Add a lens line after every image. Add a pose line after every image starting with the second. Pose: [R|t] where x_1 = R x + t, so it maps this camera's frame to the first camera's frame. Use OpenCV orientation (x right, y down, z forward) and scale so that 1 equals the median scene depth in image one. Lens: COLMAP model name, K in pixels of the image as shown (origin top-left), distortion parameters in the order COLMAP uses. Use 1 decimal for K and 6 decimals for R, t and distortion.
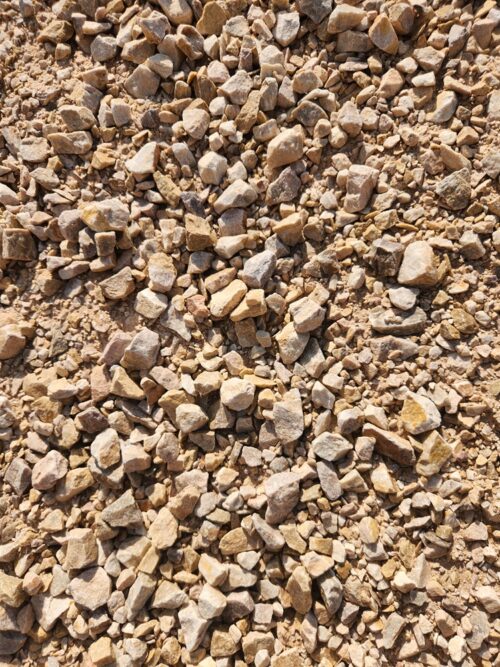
lens RADIAL K [[440.3, 0, 250.3], [0, 440.3, 343.3], [0, 0, 1]] dist [0.021683, -0.034329]
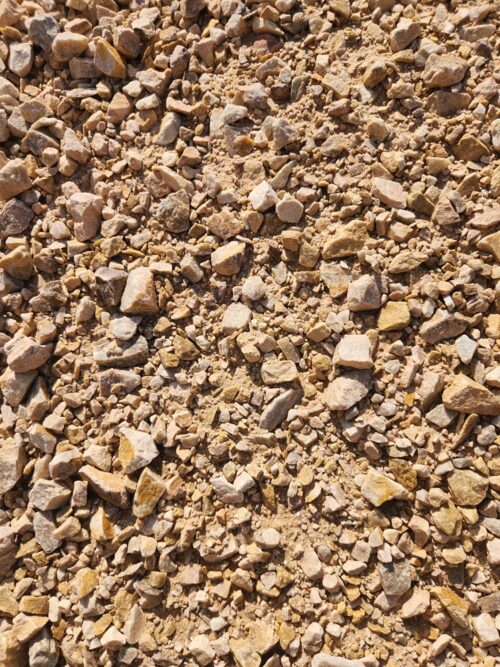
lens RADIAL K [[440.3, 0, 250.3], [0, 440.3, 343.3], [0, 0, 1]] dist [0.021683, -0.034329]
pose [[0.995787, -0.077096, 0.049638, 0.563071], [0.079219, 0.995958, -0.042332, -0.007345], [-0.046174, 0.046086, 0.997870, 0.041077]]
